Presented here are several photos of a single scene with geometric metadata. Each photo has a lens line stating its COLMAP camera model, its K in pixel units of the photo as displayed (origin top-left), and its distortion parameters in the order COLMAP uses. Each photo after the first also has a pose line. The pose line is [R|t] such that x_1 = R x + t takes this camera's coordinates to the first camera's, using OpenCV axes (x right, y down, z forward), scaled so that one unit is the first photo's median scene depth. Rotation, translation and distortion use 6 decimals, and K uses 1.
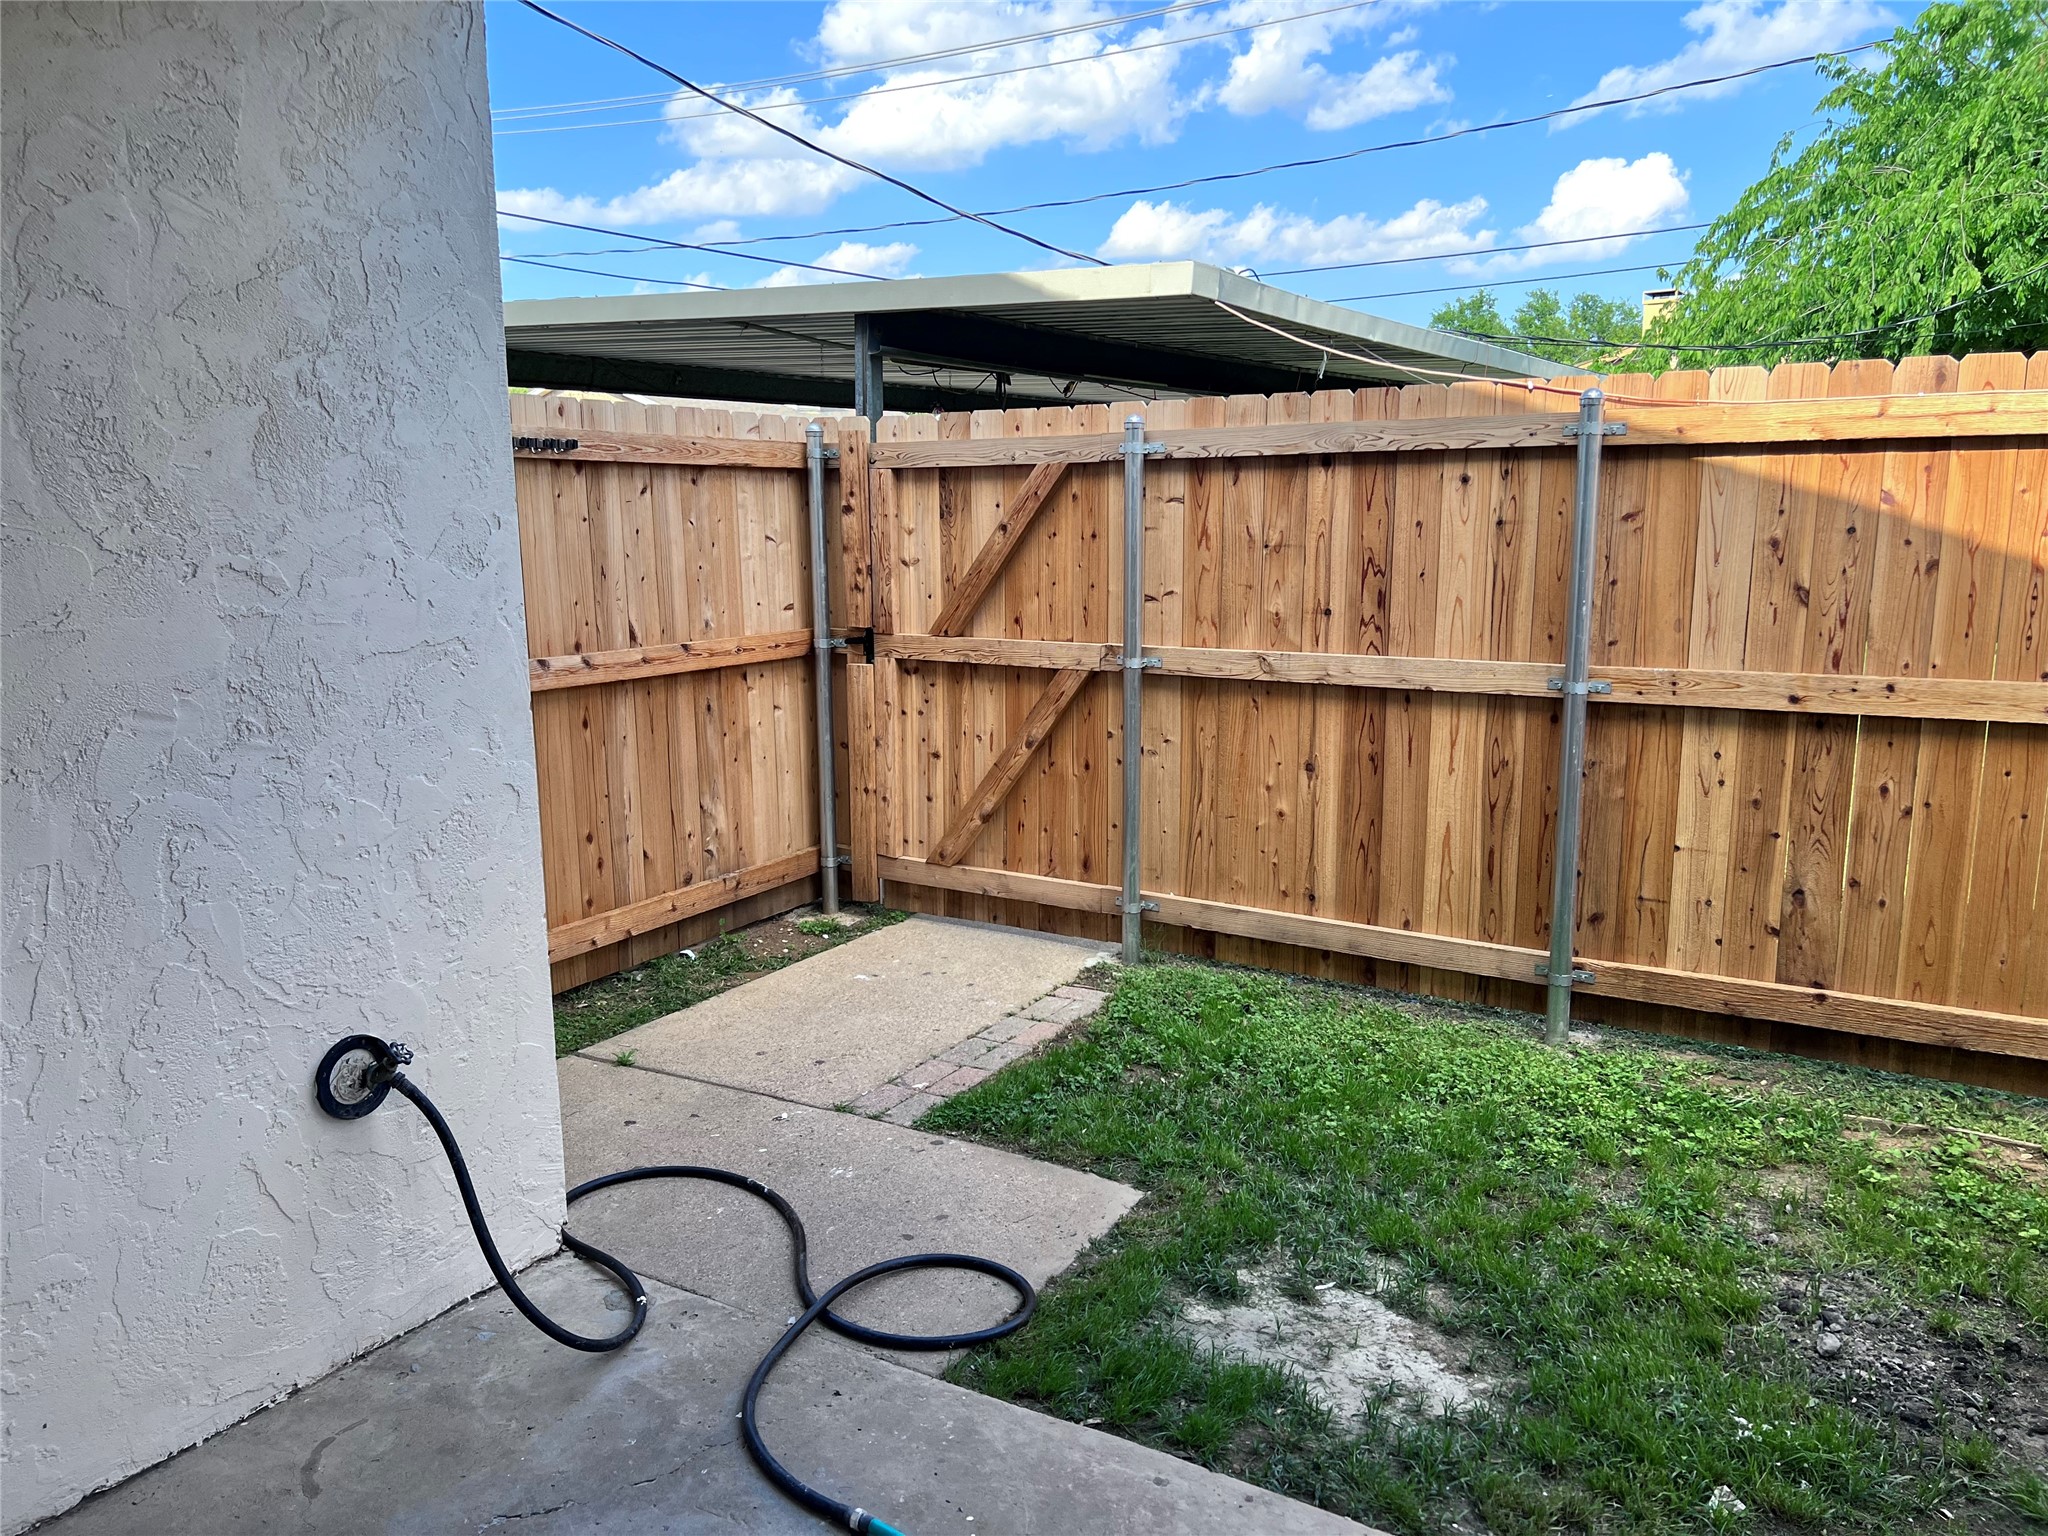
lens RADIAL K [[1550.4, 0, 1030.3], [0, 1550.4, 766.3], [0, 0, 1]] dist [0.039928, -0.047932]
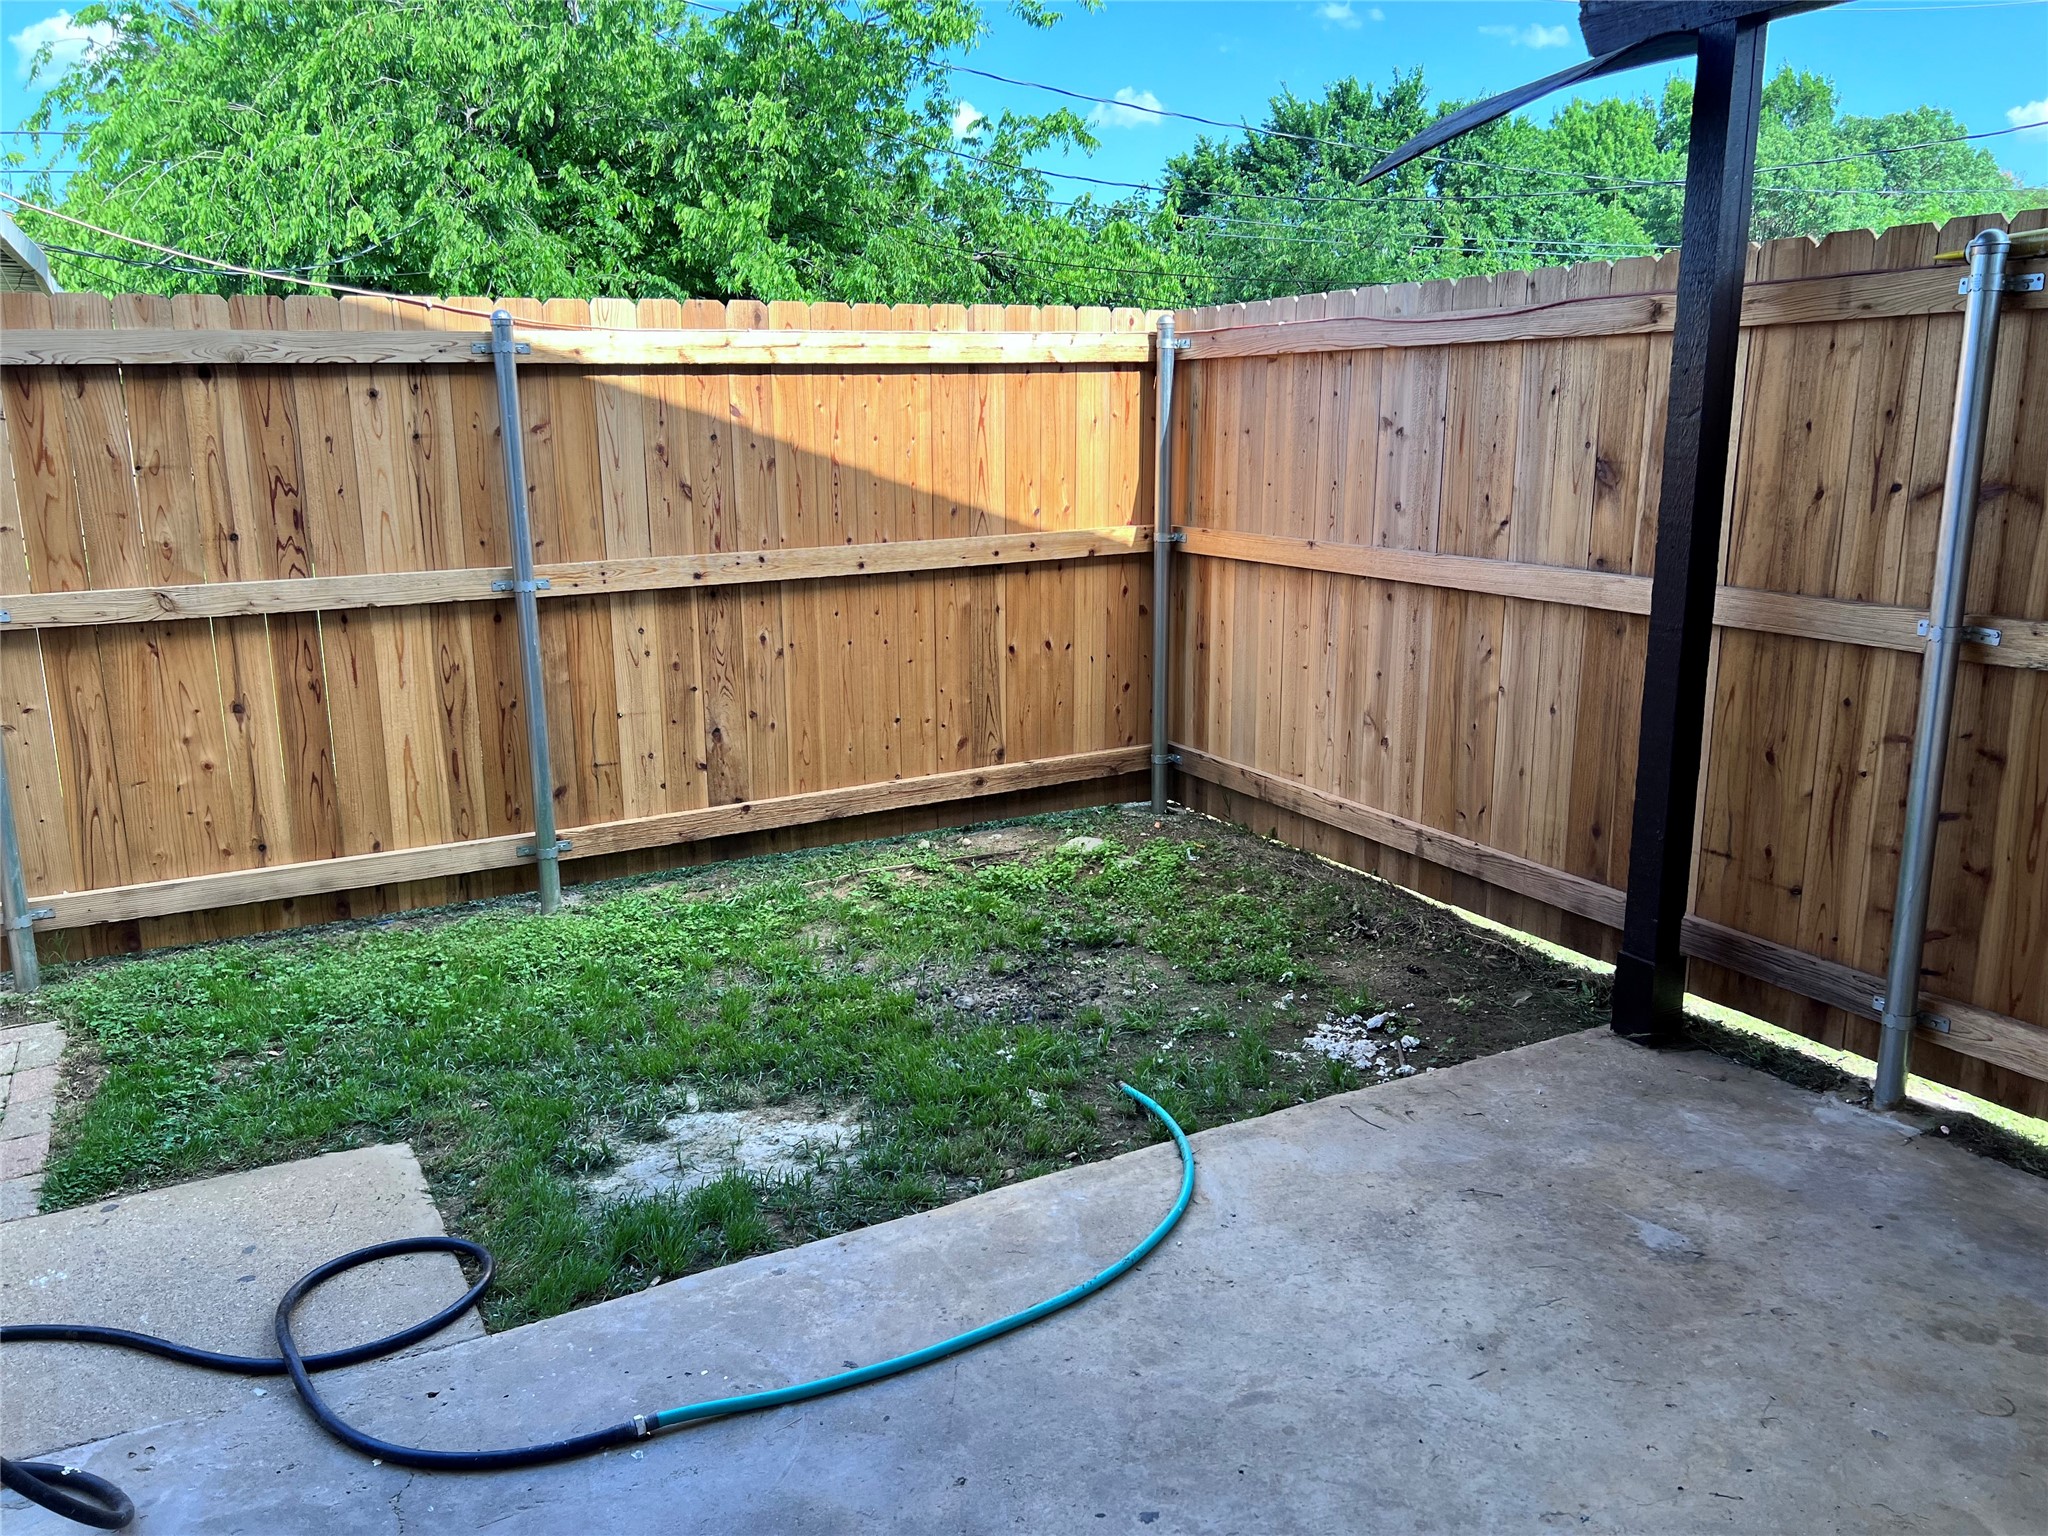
lens RADIAL K [[1550.4, 0, 1081.7], [0, 1550.4, 747.0], [0, 0, 1]] dist [0.039928, -0.047932]
pose [[0.484082, -0.185896, 0.855048, -0.420195], [0.159639, 0.979535, 0.122581, -0.011825], [-0.860337, 0.077160, 0.503852, 0.121183]]
